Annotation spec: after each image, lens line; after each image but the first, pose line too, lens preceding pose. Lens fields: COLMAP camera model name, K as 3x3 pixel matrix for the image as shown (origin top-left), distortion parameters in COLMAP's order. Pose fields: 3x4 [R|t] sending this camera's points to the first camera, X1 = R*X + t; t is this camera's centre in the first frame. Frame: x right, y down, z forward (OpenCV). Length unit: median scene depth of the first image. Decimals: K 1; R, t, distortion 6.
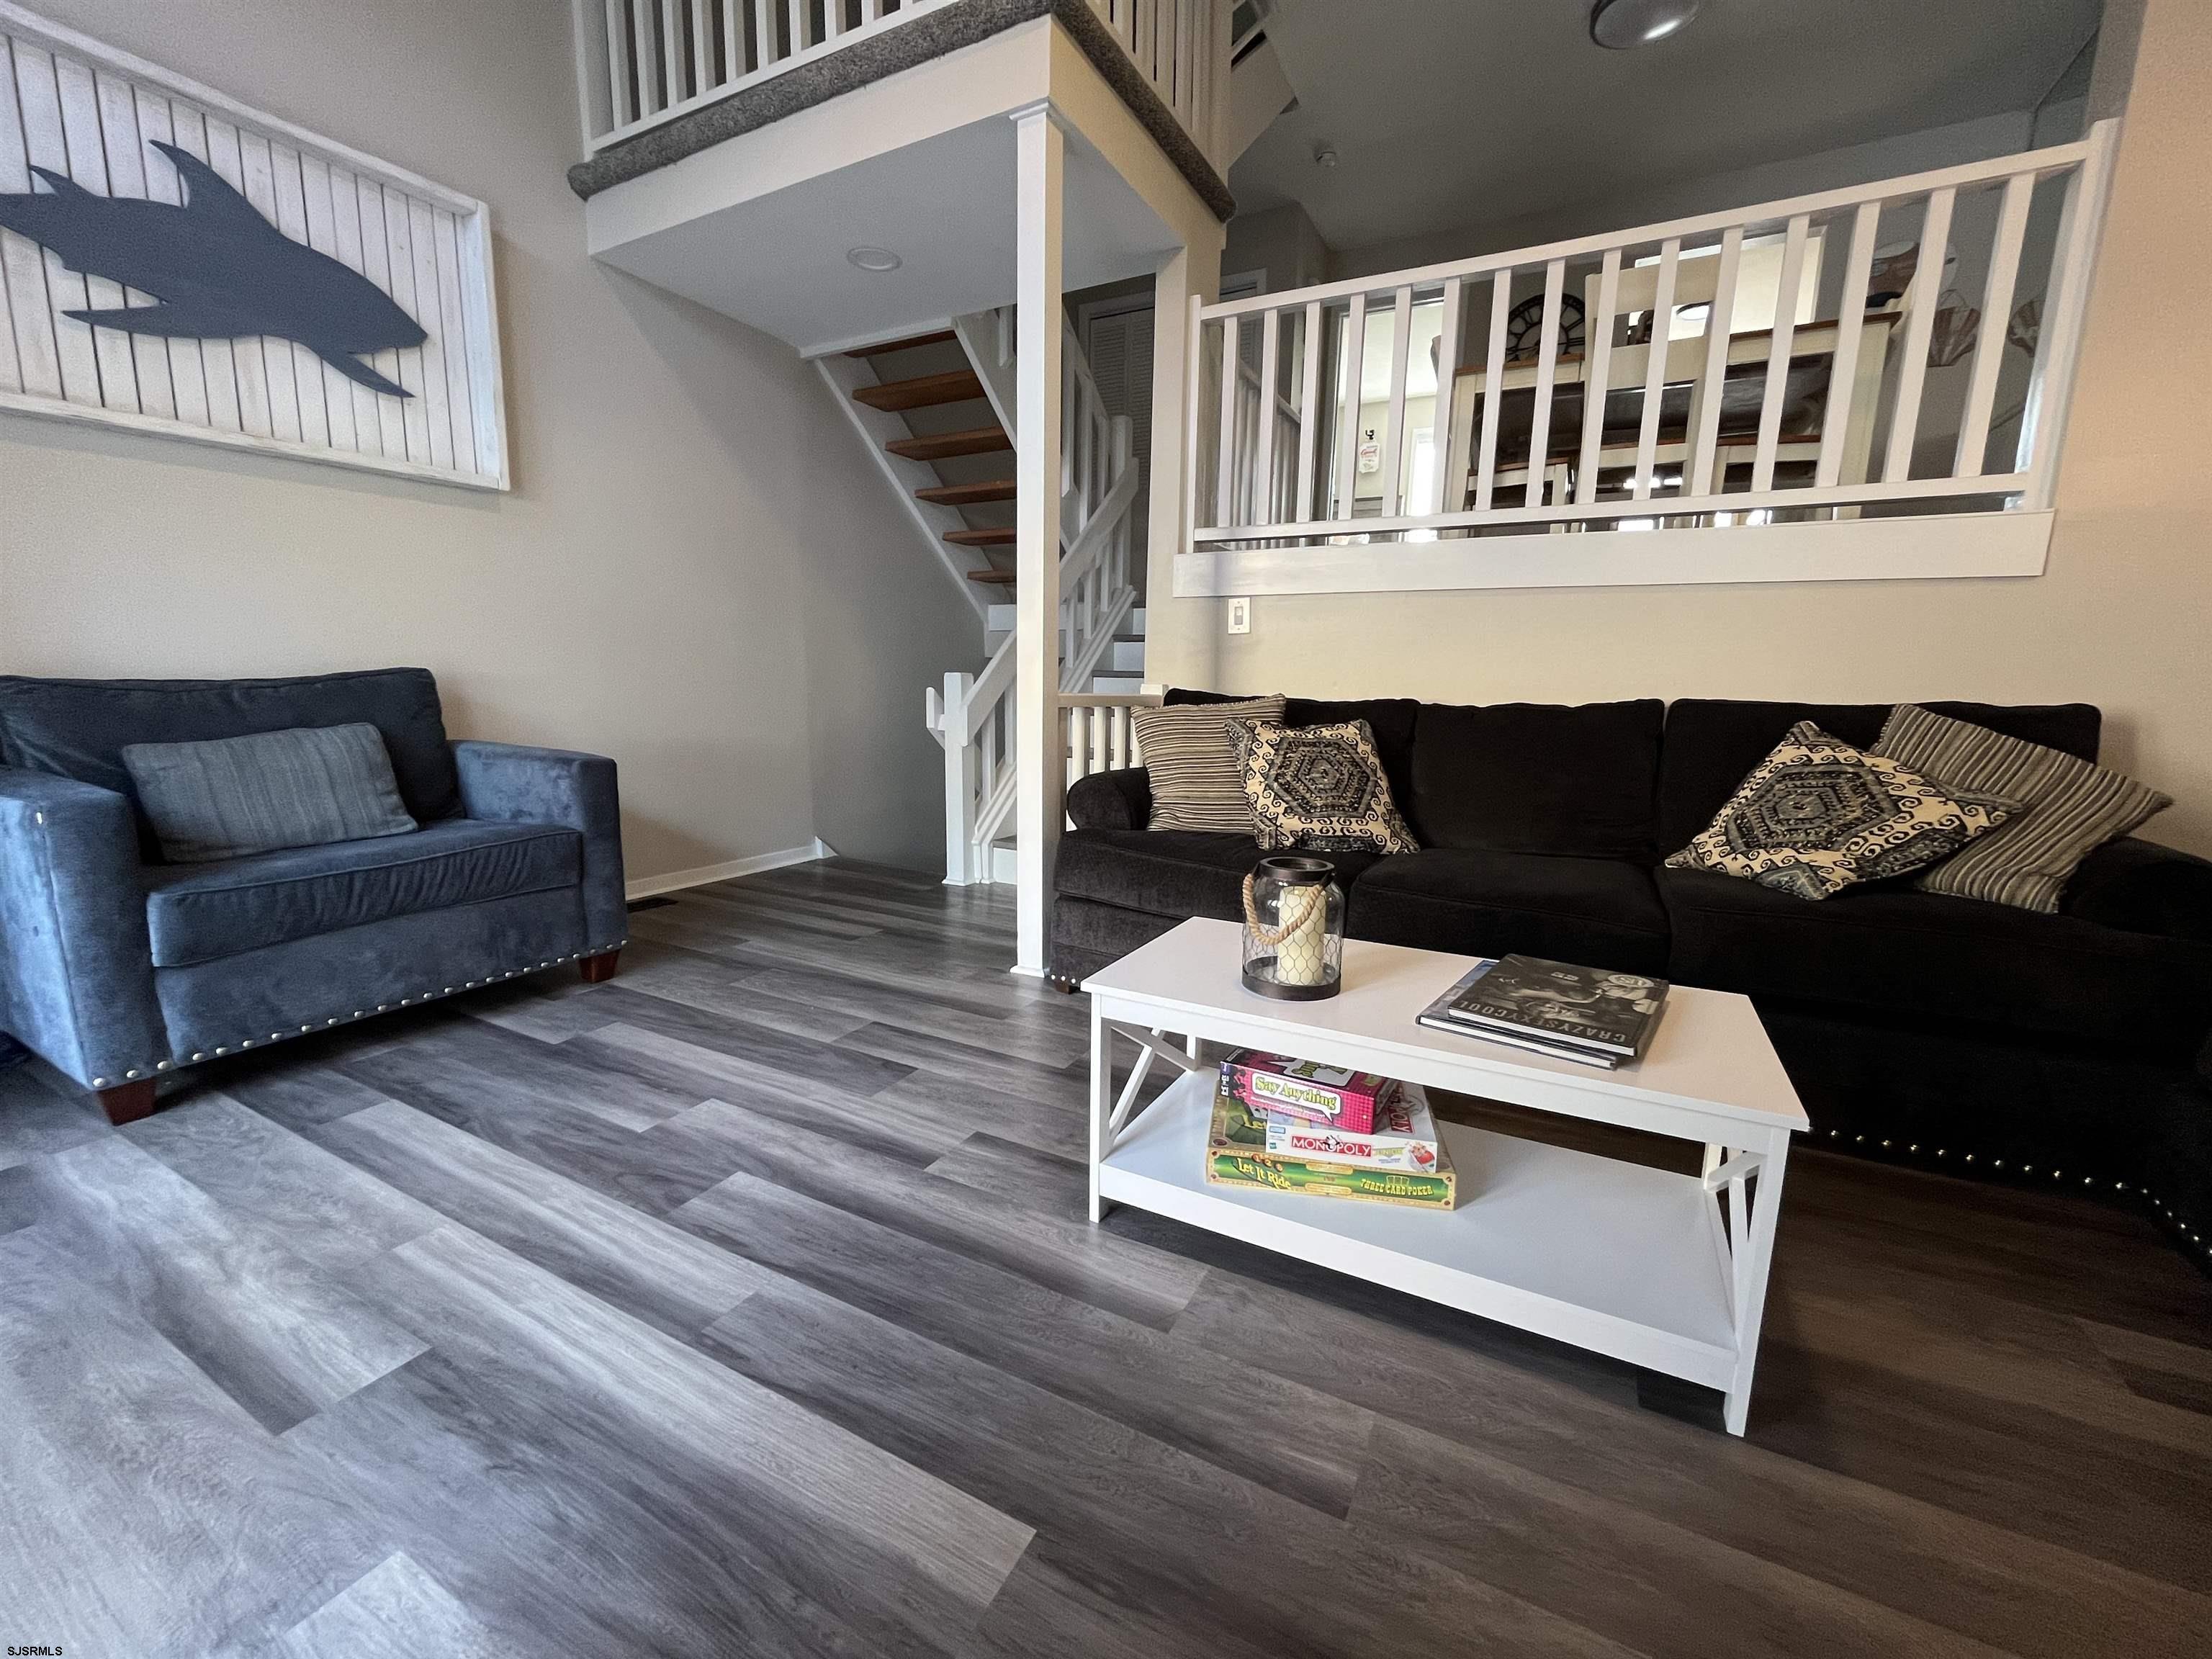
lens RADIAL K [[904.1, 0, 1101.3], [0, 904.1, 832.1], [0, 0, 1]] dist [-0.006196, 0.000335]
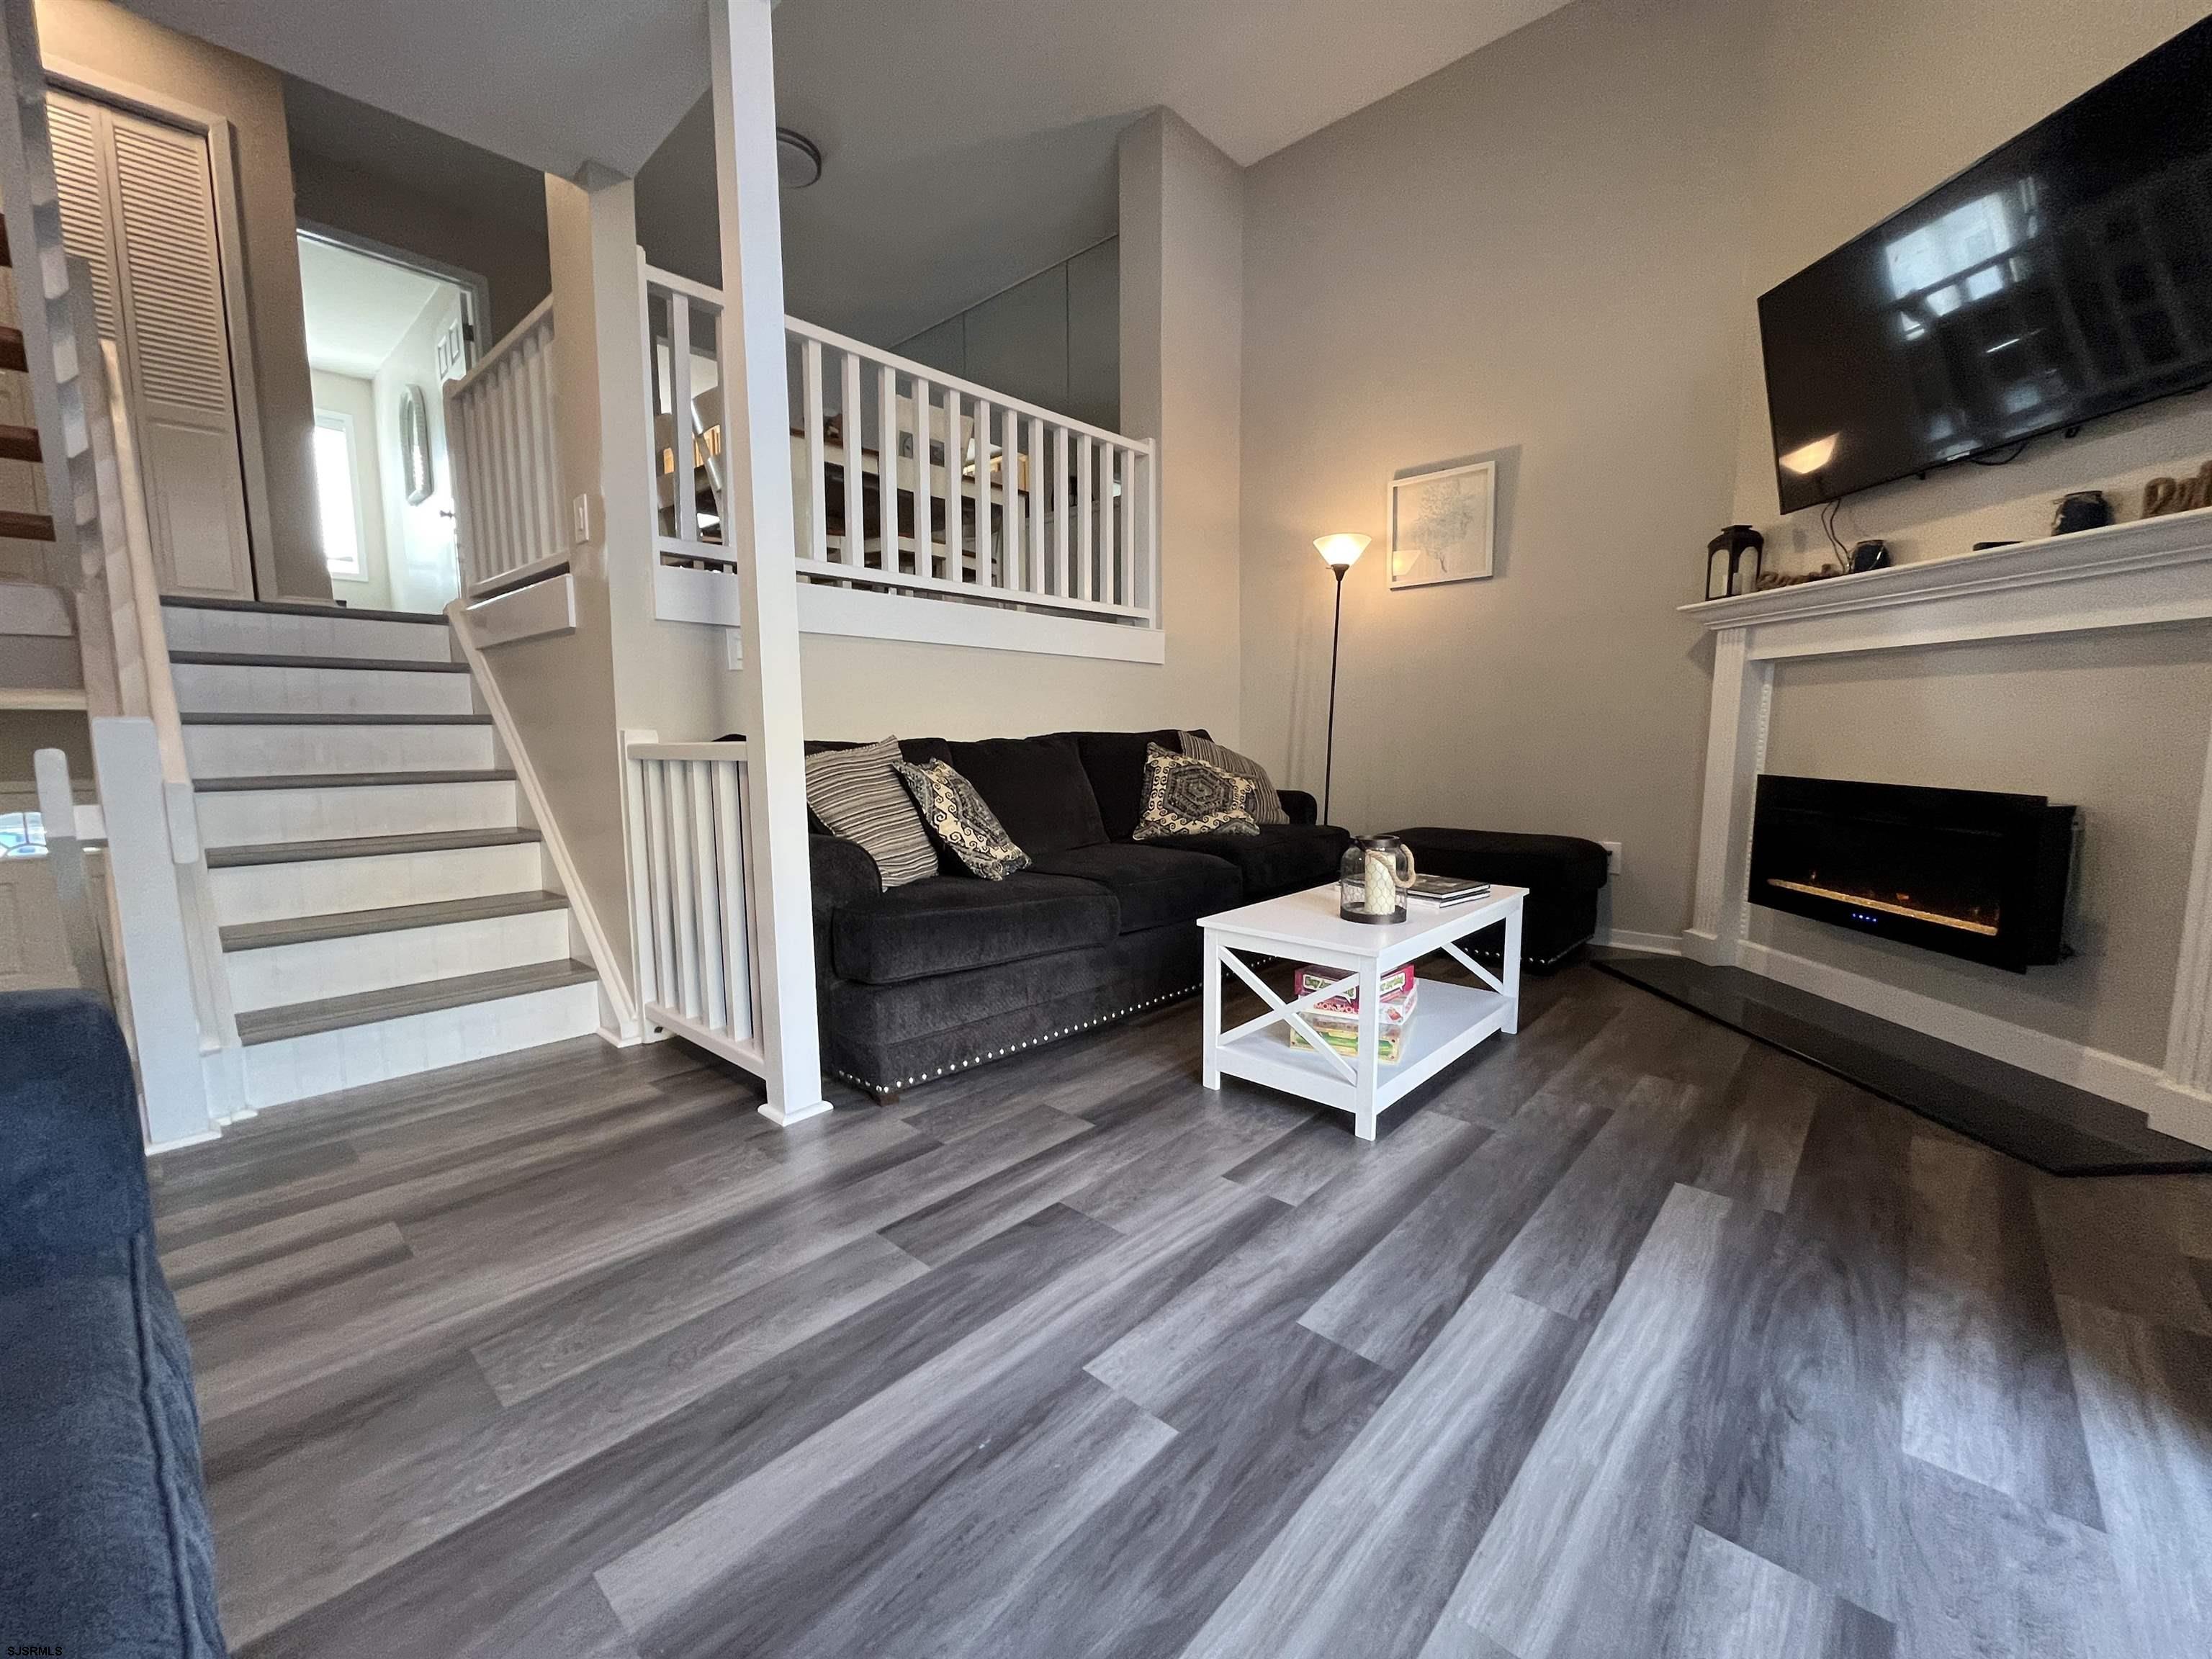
lens RADIAL K [[904.1, 0, 1104.3], [0, 904.1, 832.3], [0, 0, 1]] dist [-0.006196, 0.000335]
pose [[0.240540, -0.124585, 0.962611, -1.105034], [0.173818, 0.981226, 0.083561, -0.143842], [-0.954949, 0.147219, 0.257679, 0.845628]]
